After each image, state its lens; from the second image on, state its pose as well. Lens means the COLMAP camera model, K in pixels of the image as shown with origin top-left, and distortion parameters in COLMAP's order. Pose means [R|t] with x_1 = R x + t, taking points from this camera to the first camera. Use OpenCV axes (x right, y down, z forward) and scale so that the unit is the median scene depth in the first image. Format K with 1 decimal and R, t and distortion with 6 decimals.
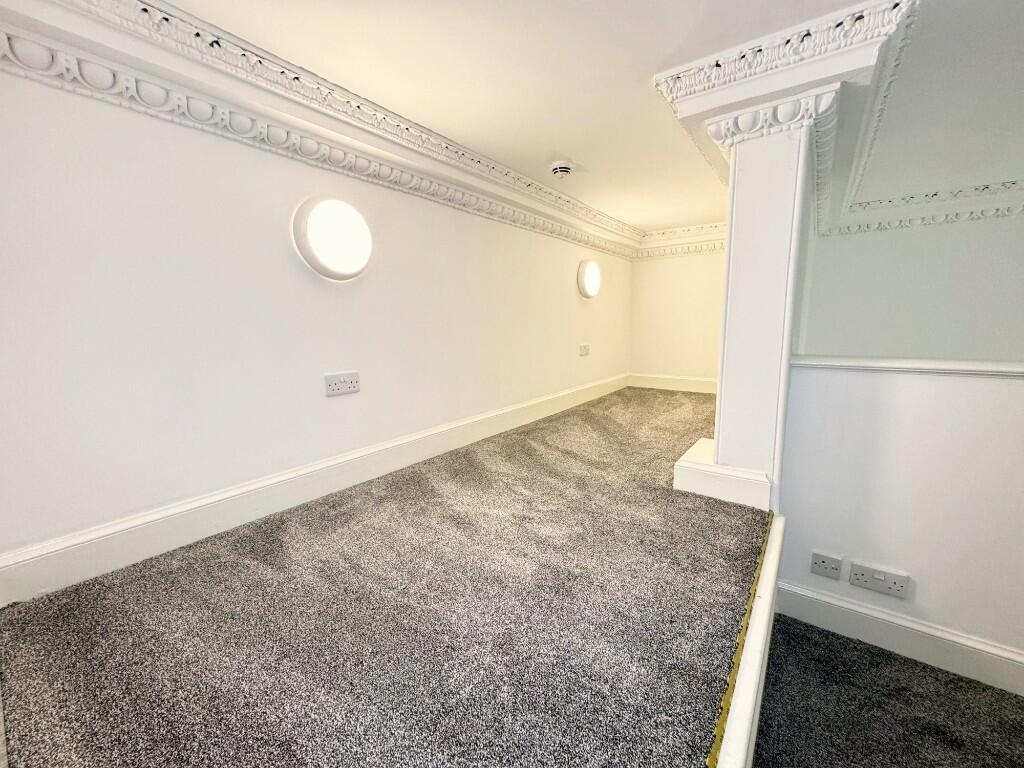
lens RADIAL K [[405.2, 0, 509.4], [0, 405.2, 382.3], [0, 0, 1]] dist [0.000972, 0.000022]
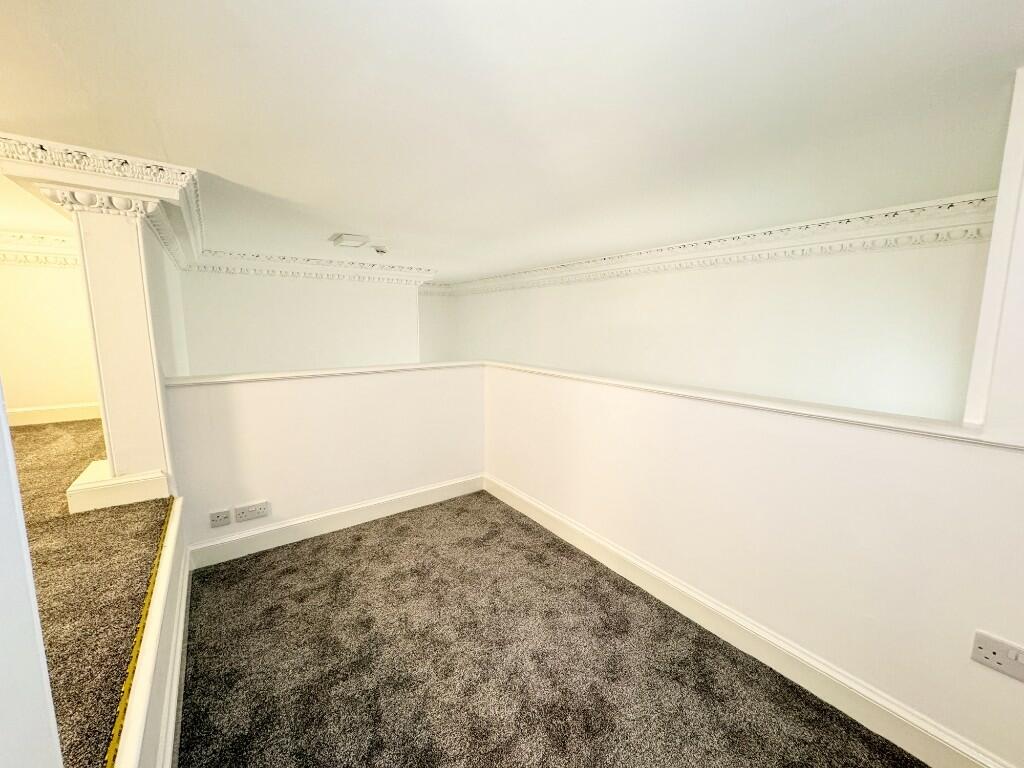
lens RADIAL K [[405.2, 0, 509.4], [0, 405.2, 382.3], [0, 0, 1]] dist [0.000972, 0.000022]
pose [[0.293234, -0.118192, 0.948707, -0.253621], [0.132602, 0.987765, 0.082073, -0.014974], [-0.946800, 0.101734, 0.305319, -0.506648]]
